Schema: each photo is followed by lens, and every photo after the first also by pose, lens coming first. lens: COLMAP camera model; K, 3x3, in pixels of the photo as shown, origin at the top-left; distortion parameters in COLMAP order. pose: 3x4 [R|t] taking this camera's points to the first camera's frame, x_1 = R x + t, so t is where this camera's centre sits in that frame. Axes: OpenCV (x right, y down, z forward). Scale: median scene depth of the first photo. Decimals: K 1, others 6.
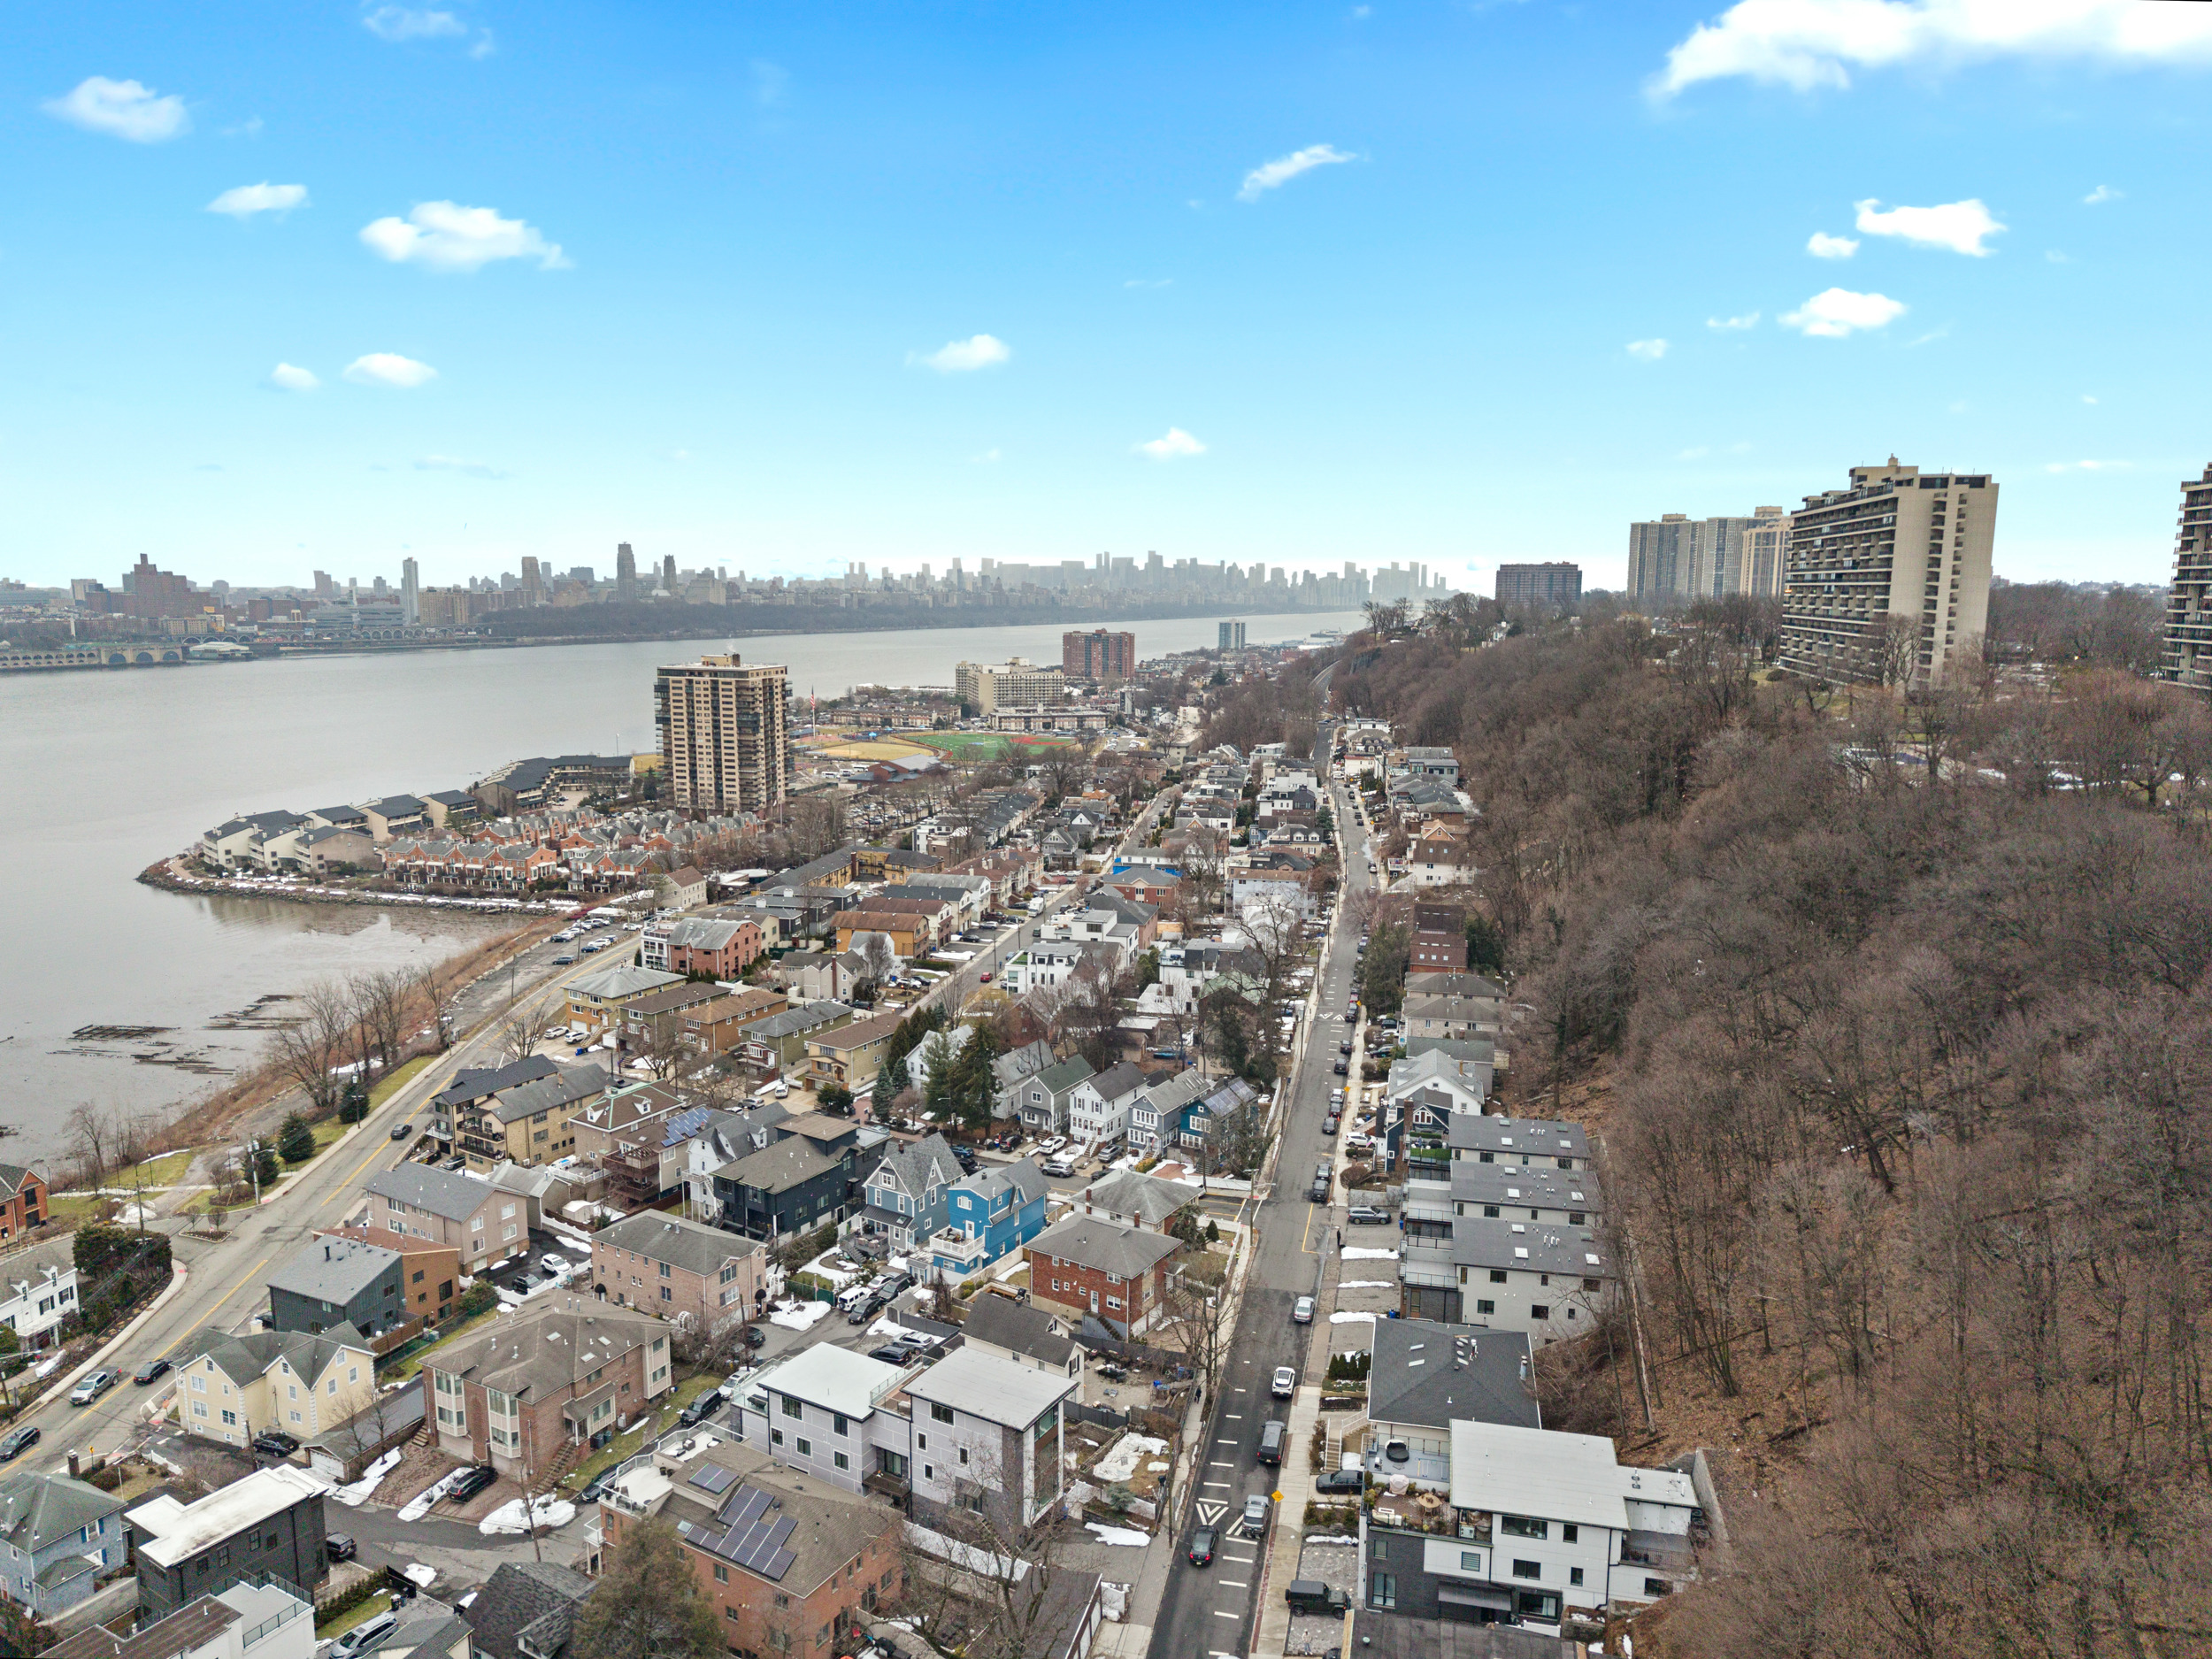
lens RADIAL K [[1485.0, 0, 1104.3], [0, 1485.0, 828.0], [0, 0, 1]] dist [0.035023, -0.035219]
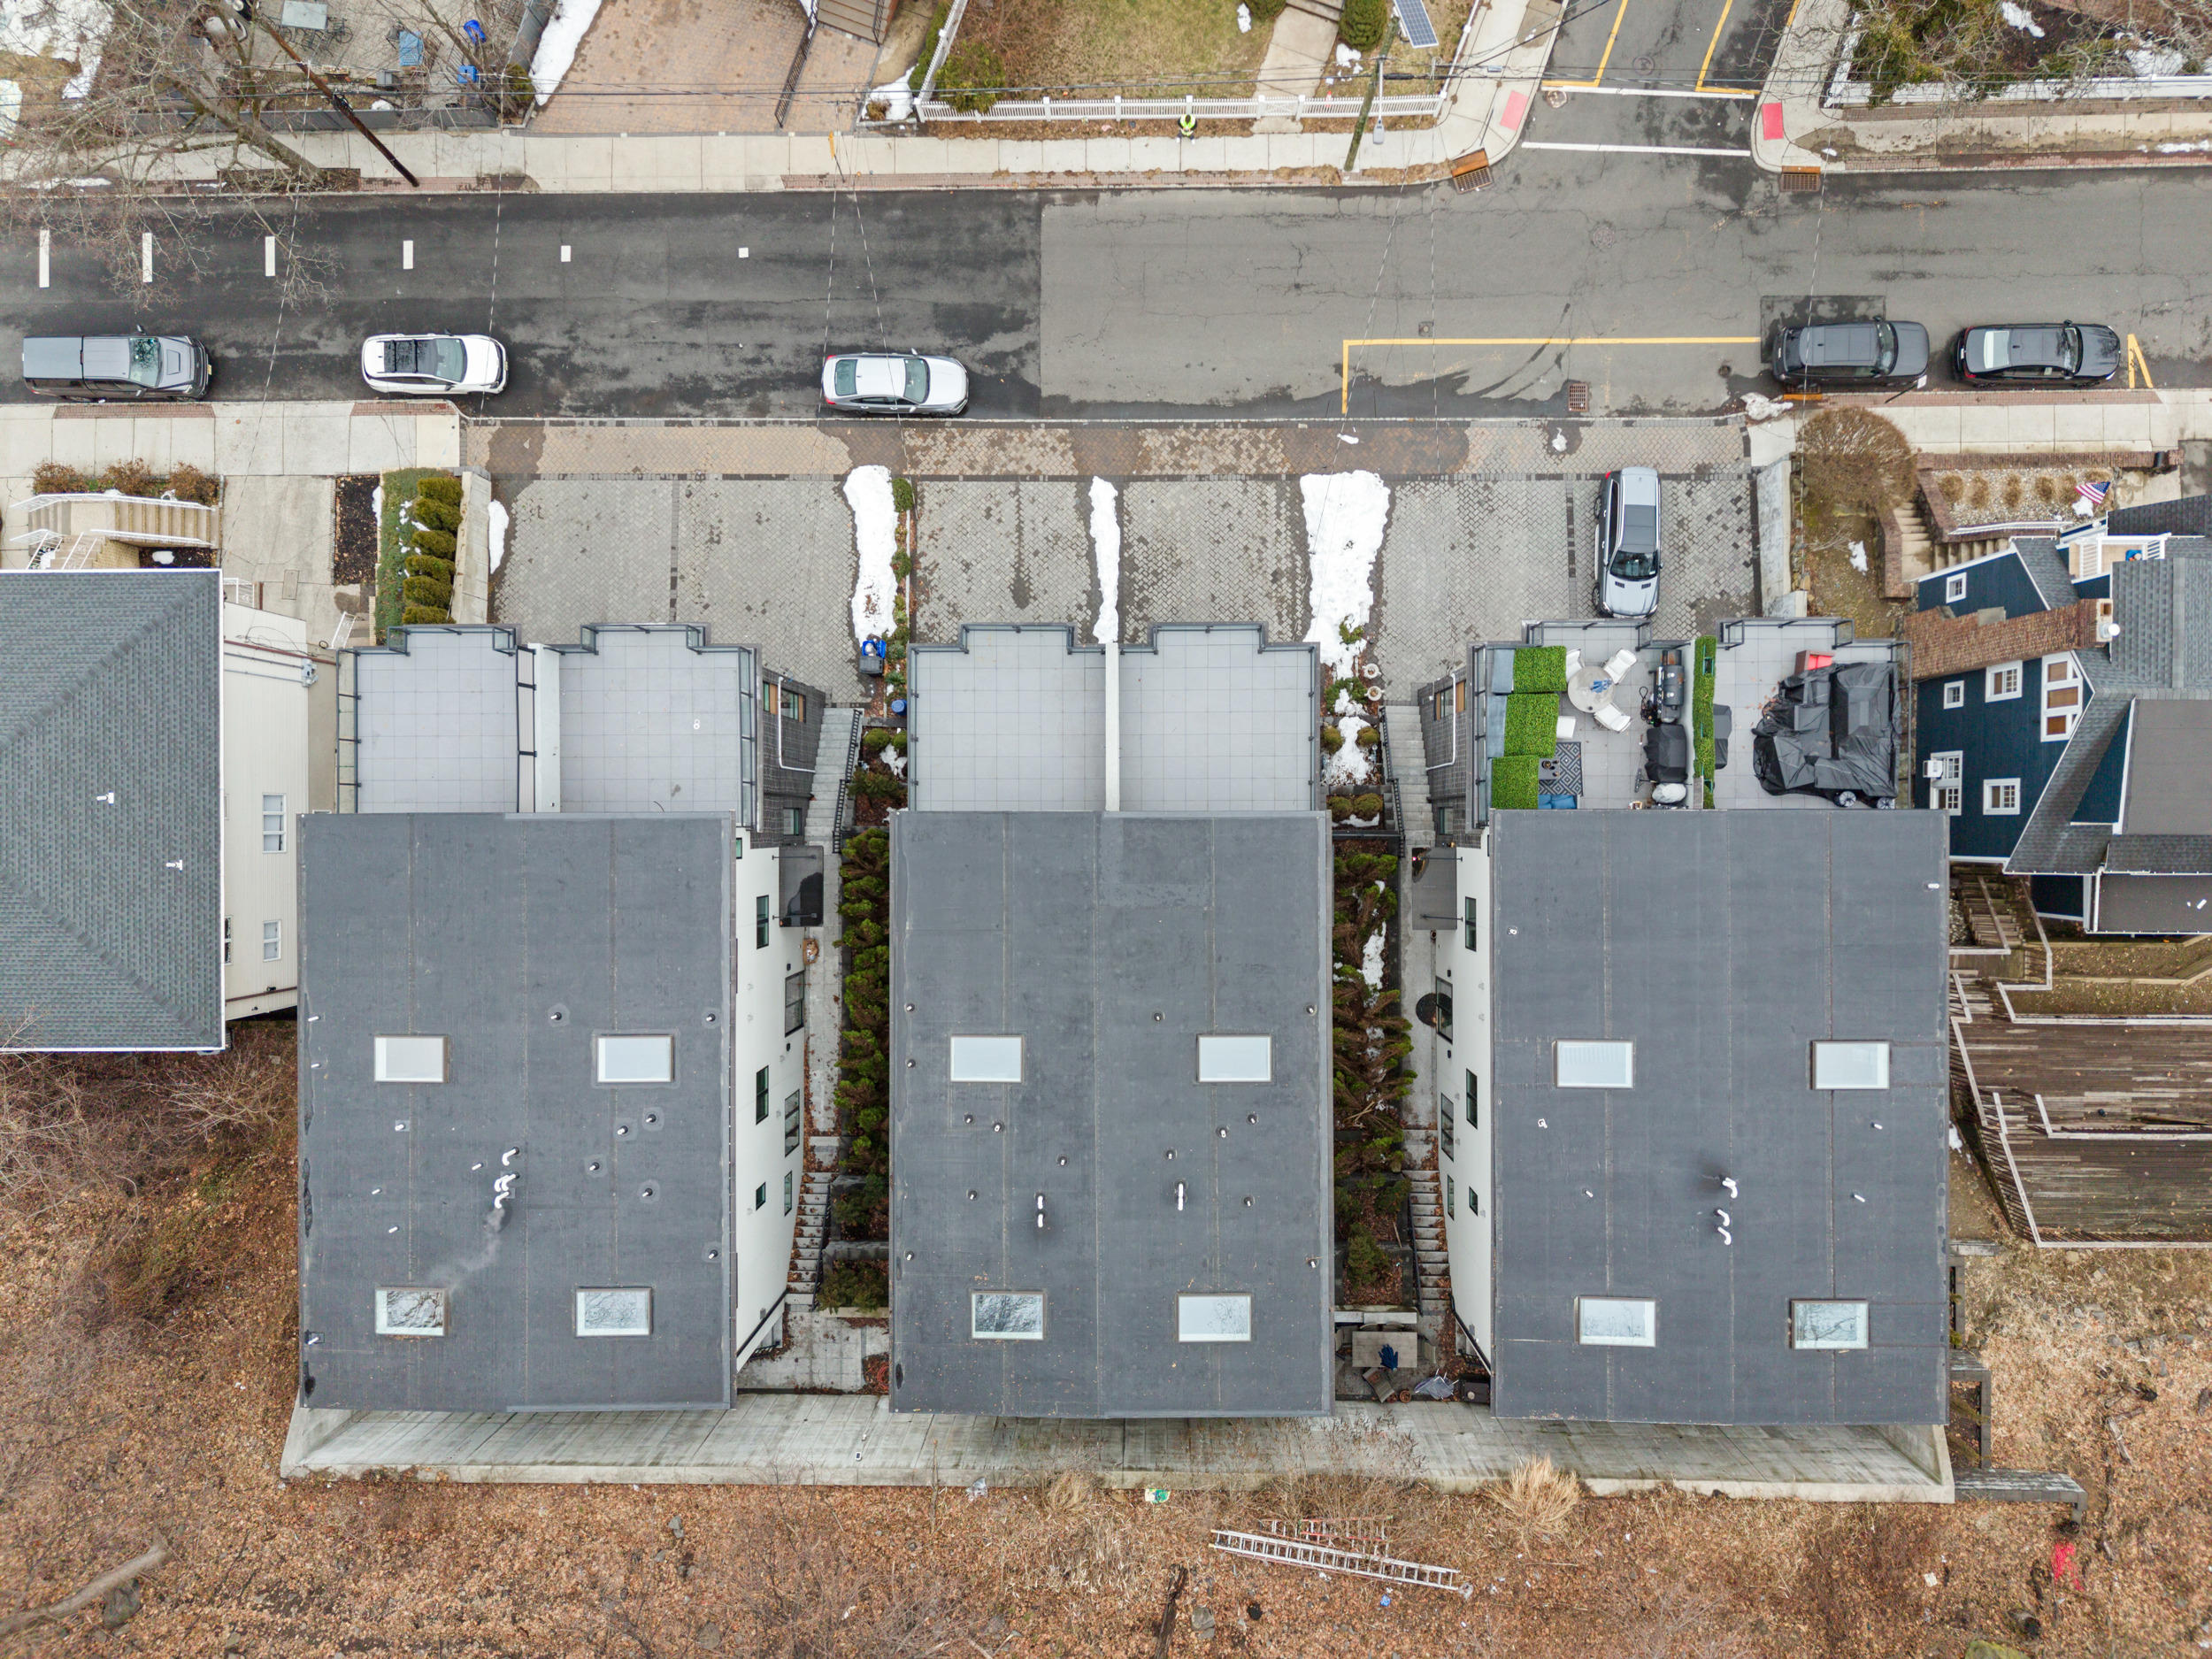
lens RADIAL K [[1485.0, 0, 1104.3], [0, 1485.0, 828.0], [0, 0, 1]] dist [0.035023, -0.035219]
pose [[0.212634, 0.977126, 0.003311, 0.073727], [-0.122732, 0.023346, 0.992165, -0.000675], [0.969394, -0.211374, 0.124889, 0.305861]]
